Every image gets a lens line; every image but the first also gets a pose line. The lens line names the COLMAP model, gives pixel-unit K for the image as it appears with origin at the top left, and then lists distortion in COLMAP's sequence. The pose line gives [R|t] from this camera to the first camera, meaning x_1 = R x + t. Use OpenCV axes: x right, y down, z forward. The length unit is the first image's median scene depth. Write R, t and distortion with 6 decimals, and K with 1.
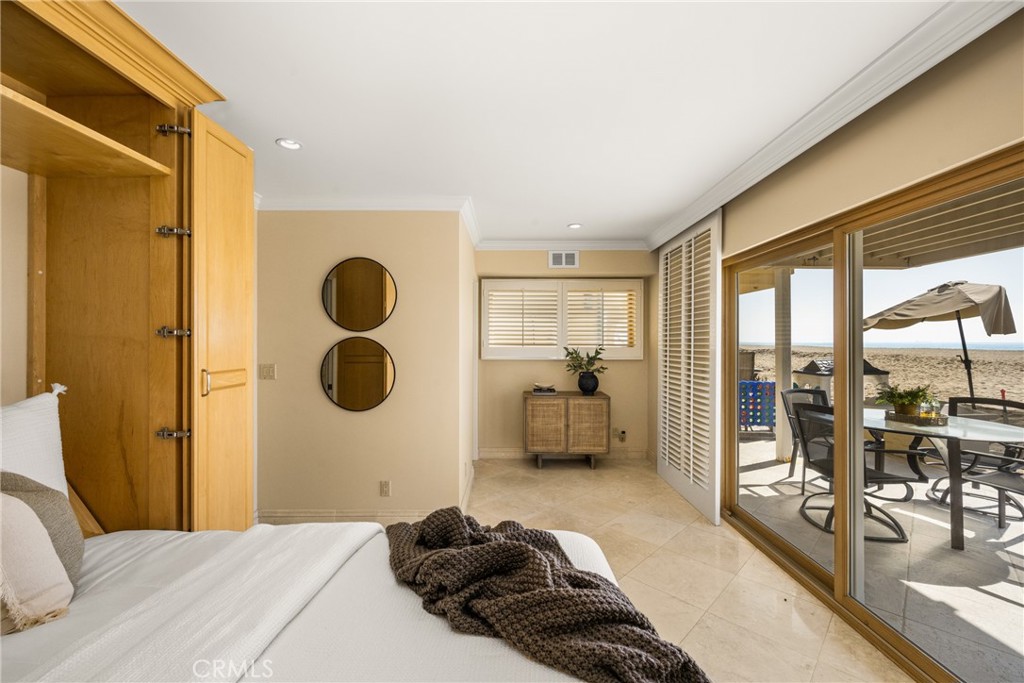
lens RADIAL K [[406.9, 0, 510.6], [0, 406.9, 344.7], [0, 0, 1]] dist [-0.000260, -0.000037]
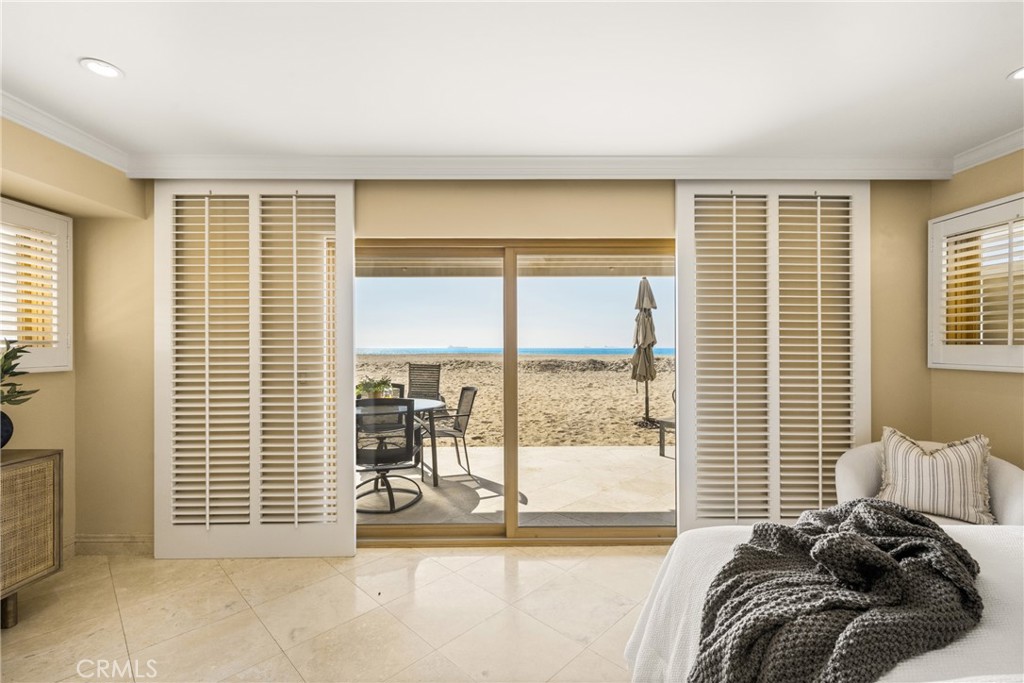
lens RADIAL K [[445.3, 0, 508.6], [0, 445.3, 345.8], [0, 0, 1]] dist [-0.000685, -0.000066]
pose [[-0.015653, 0.002129, 0.999875, -0.404443], [0.010361, 0.999944, -0.001967, 0.018927], [-0.999824, 0.010329, -0.015674, 0.683136]]
